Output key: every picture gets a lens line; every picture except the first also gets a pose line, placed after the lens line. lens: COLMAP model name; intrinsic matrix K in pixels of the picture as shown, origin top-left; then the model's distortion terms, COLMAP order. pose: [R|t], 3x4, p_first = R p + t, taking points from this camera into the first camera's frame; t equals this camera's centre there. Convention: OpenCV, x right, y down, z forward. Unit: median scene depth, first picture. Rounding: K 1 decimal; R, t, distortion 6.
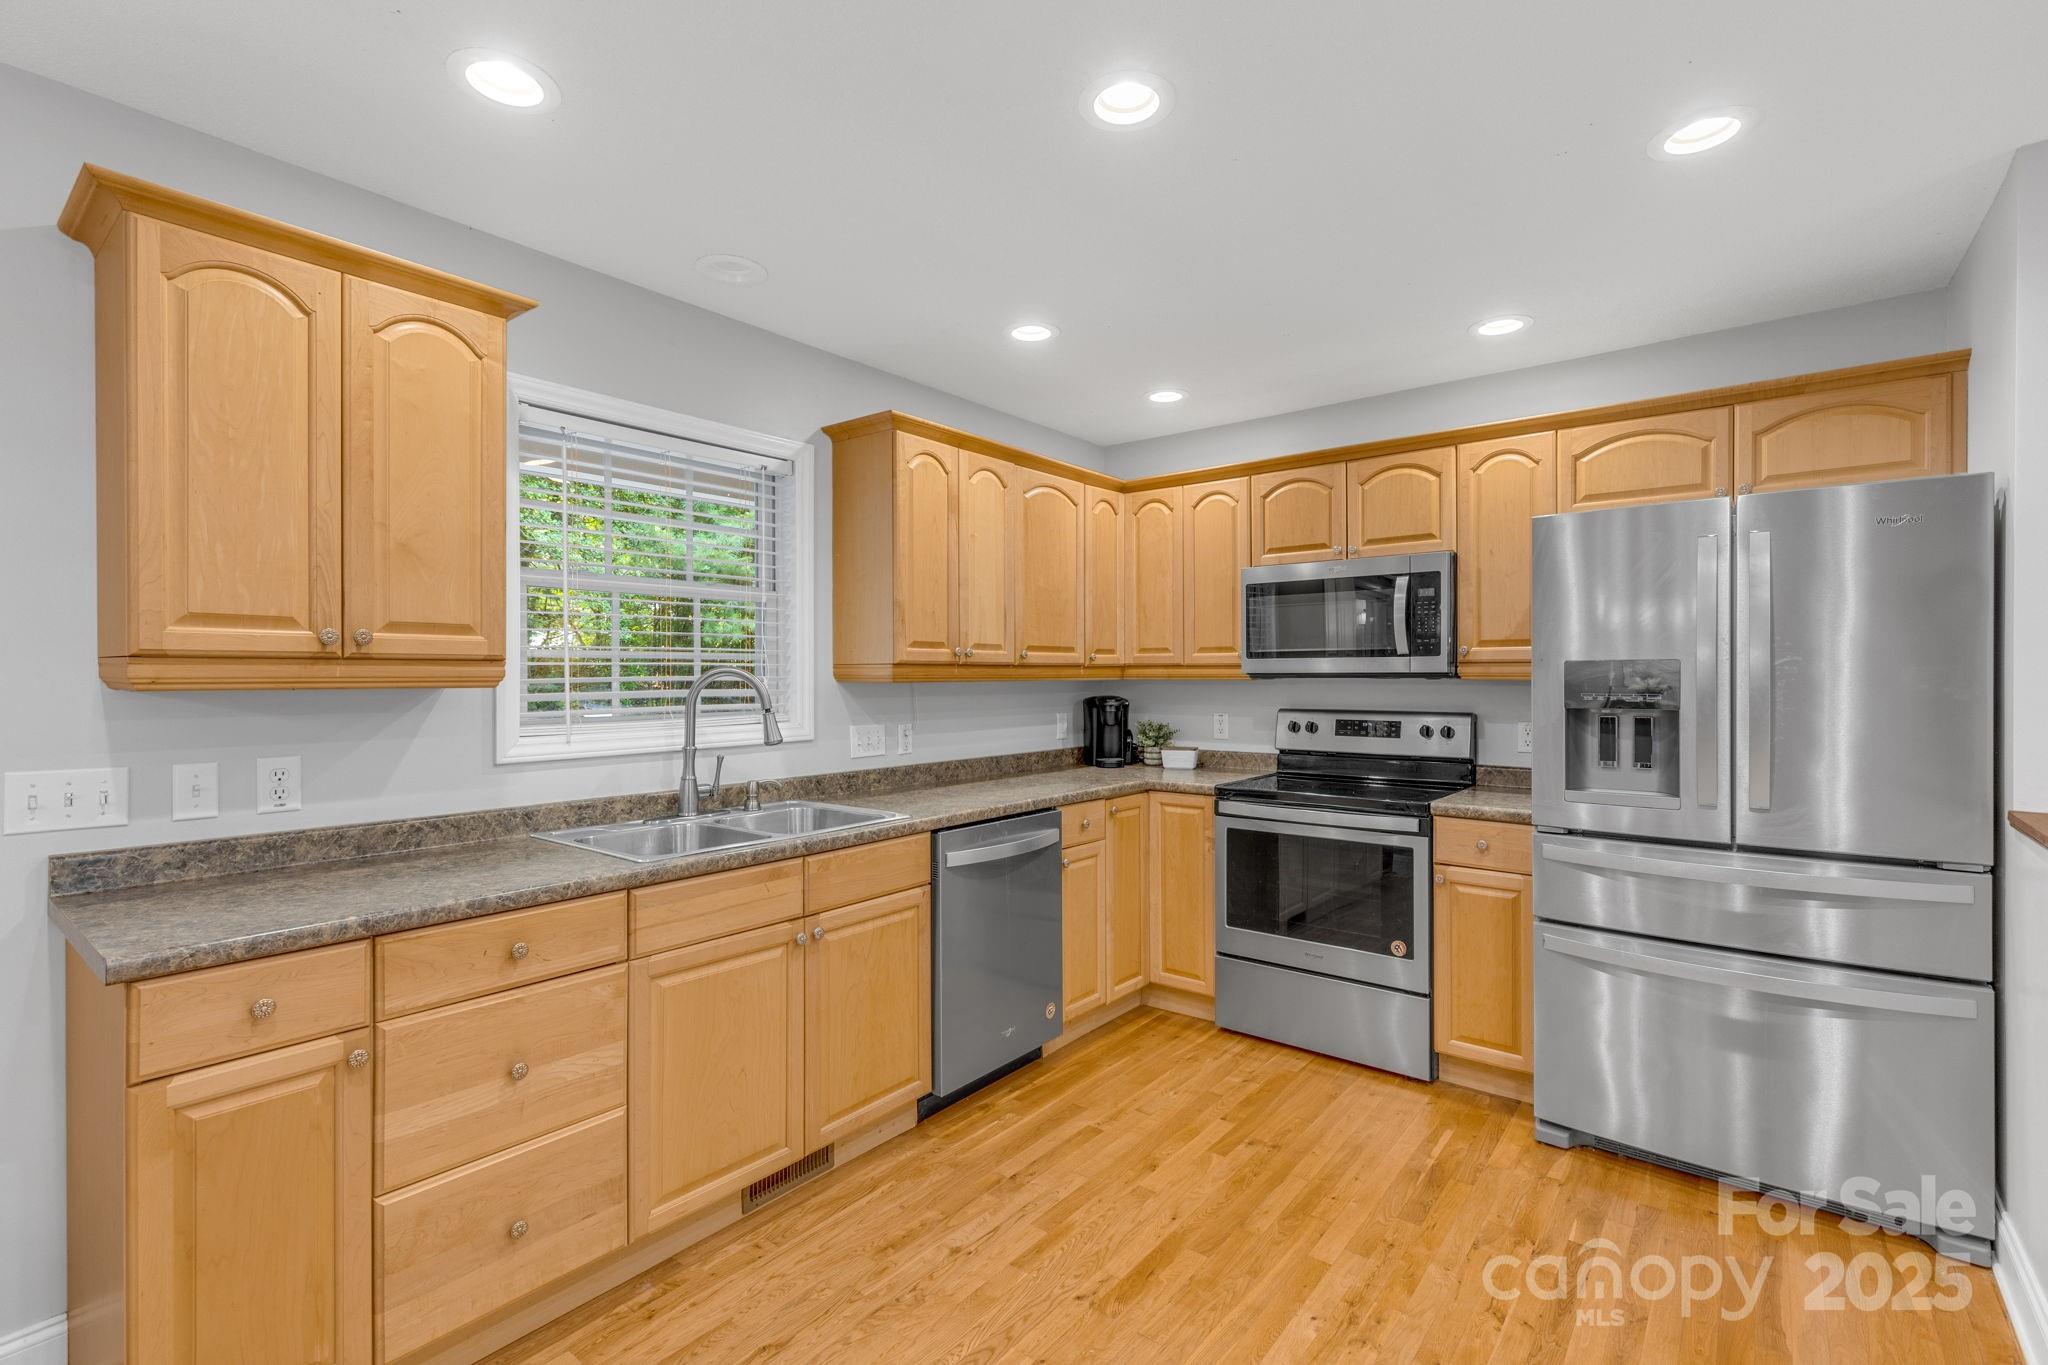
lens RADIAL K [[911.9, 0, 1029.5], [0, 911.9, 676.4], [0, 0, 1]] dist [-0.015238, -0.000905]
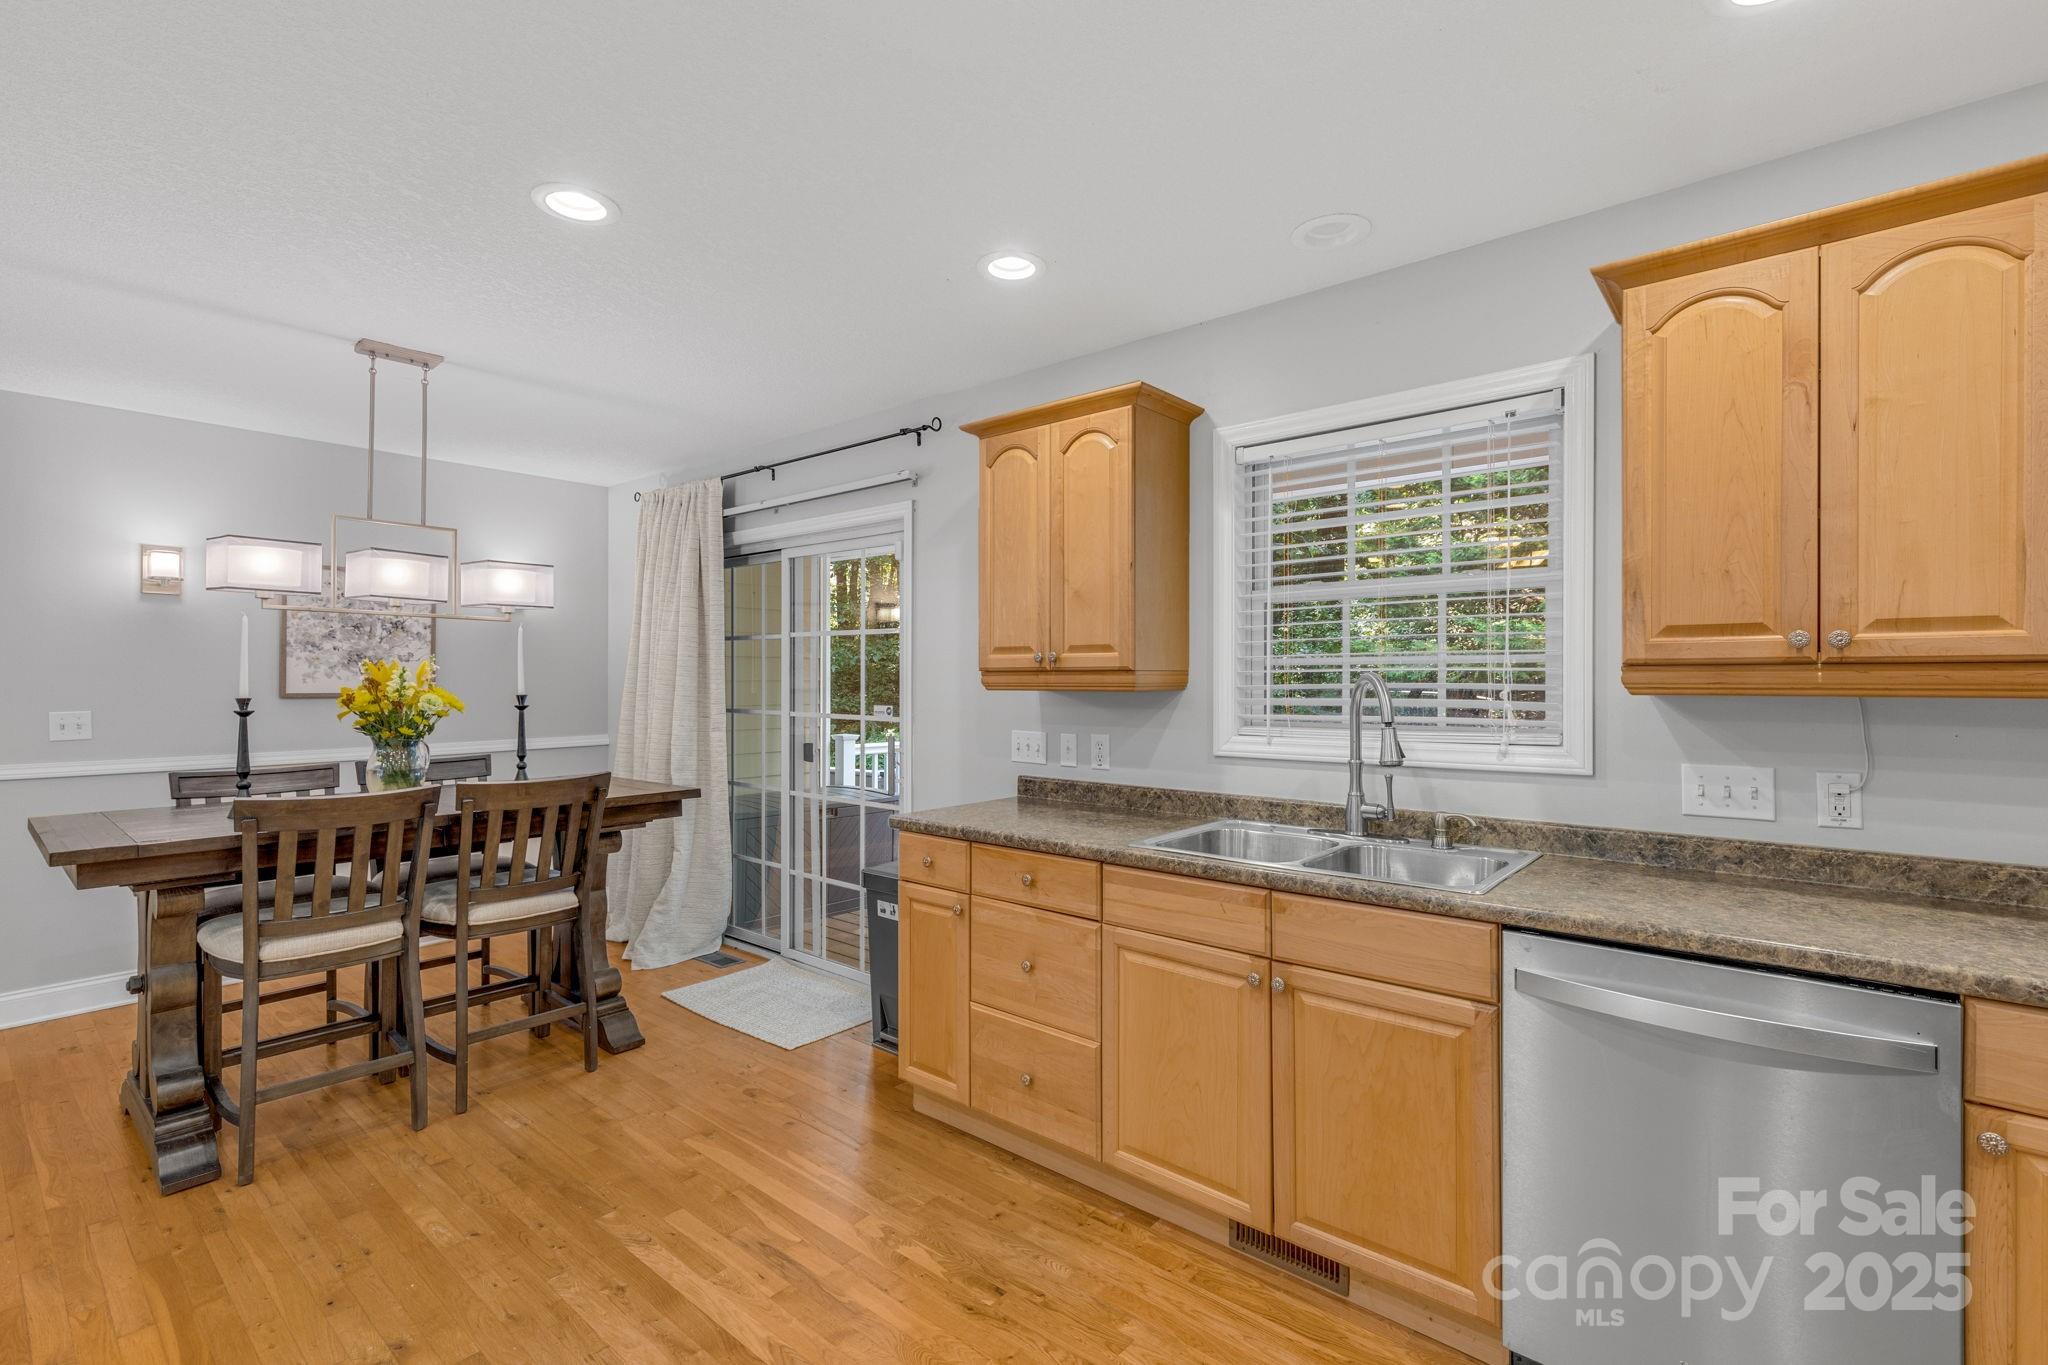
lens RADIAL K [[911.9, 0, 1029.3], [0, 911.9, 680.3], [0, 0, 1]] dist [-0.015238, -0.000905]
pose [[-0.043990, -0.000920, -0.999032, 0.562594], [-0.003420, 0.999994, -0.000770, -0.001579], [0.999026, 0.003382, -0.043992, 0.715520]]
